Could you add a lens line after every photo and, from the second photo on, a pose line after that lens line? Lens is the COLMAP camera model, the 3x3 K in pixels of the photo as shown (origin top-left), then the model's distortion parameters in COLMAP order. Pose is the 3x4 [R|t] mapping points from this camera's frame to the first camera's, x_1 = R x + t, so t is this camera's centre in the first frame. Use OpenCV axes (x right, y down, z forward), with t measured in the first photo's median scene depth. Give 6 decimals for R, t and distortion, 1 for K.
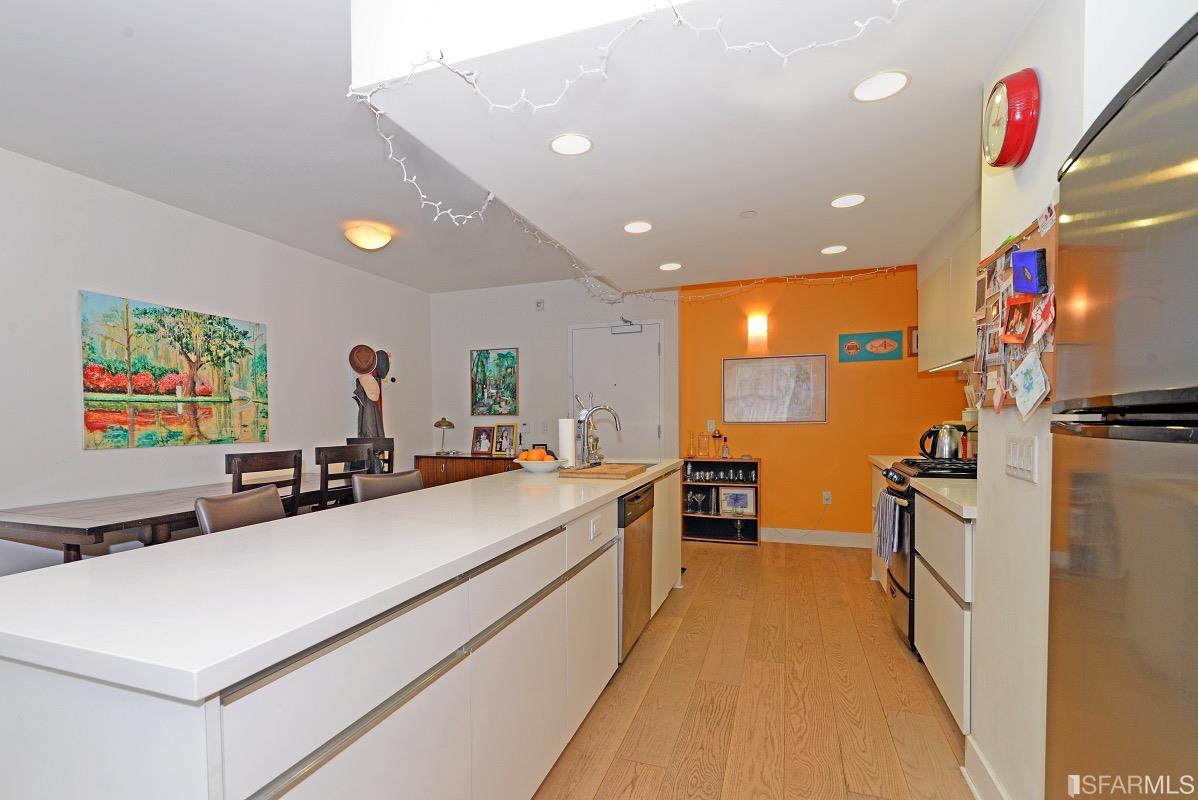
lens RADIAL K [[561.2, 0, 585.4], [0, 561.2, 429.5], [0, 0, 1]] dist [0.023373, 0.000146]
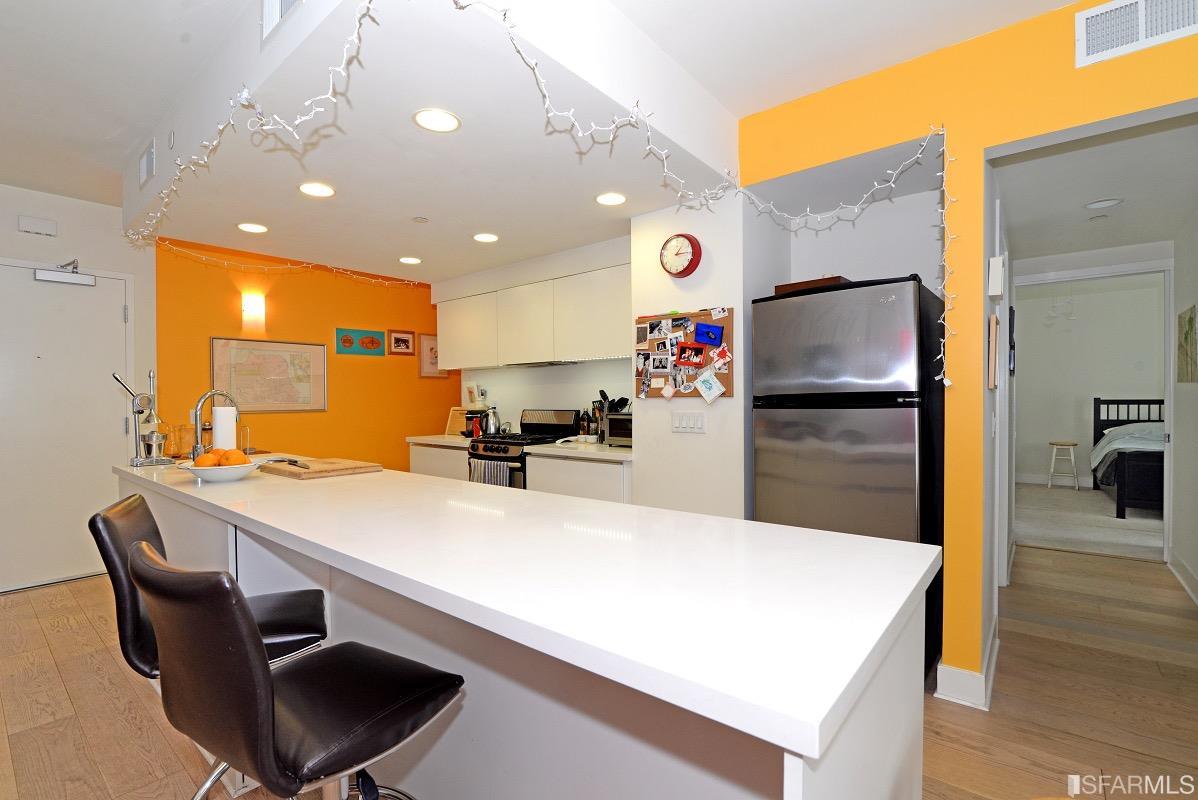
lens RADIAL K [[547.9, 0, 593.1], [0, 547.9, 406.7], [0, 0, 1]] dist [-0.002861, -0.000265]
pose [[0.346290, -0.007050, 0.938101, -0.345967], [0.027682, 0.999613, -0.002706, -0.002741], [-0.937719, 0.026905, 0.346351, 0.186360]]
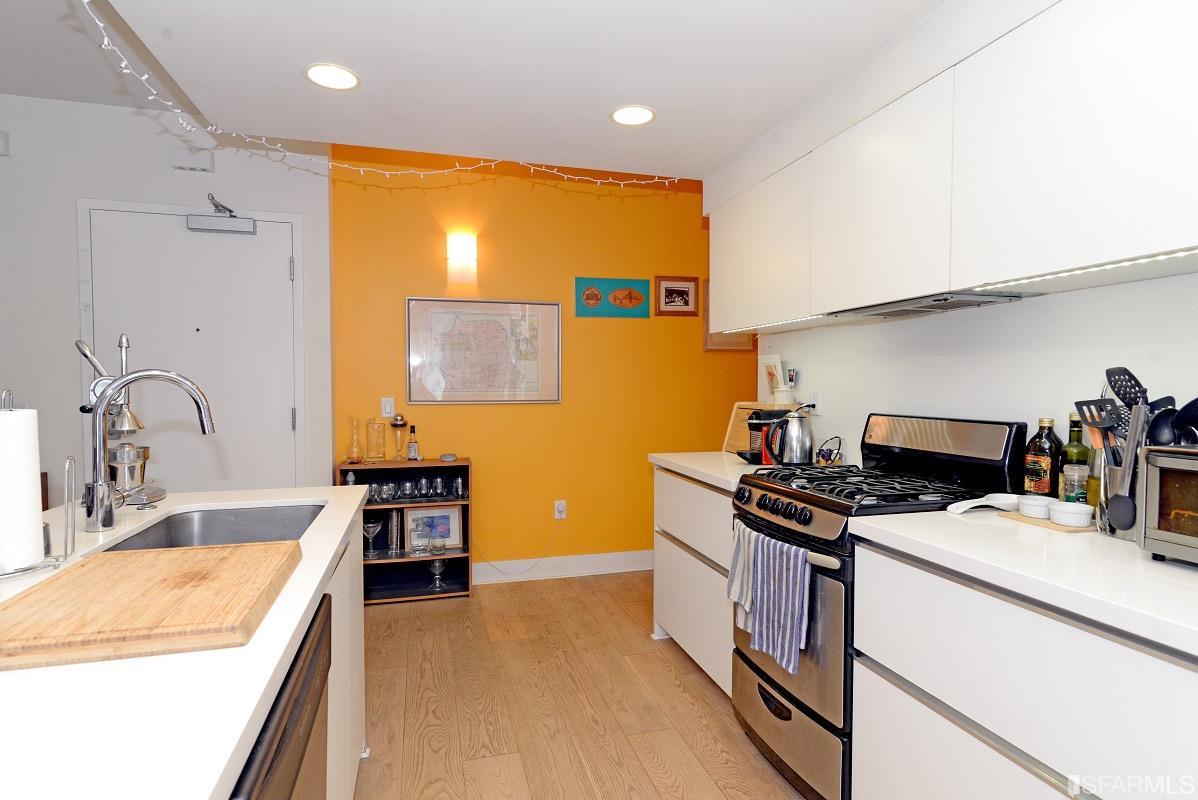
lens RADIAL K [[619.6, 0, 600.1], [0, 619.6, 407.3], [0, 0, 1]] dist [0.001675, -0.000124]
pose [[0.811703, -0.011810, 0.583951, 0.021096], [0.005865, 0.999910, 0.012070, -0.014346], [-0.584041, -0.006372, 0.811699, 0.346536]]
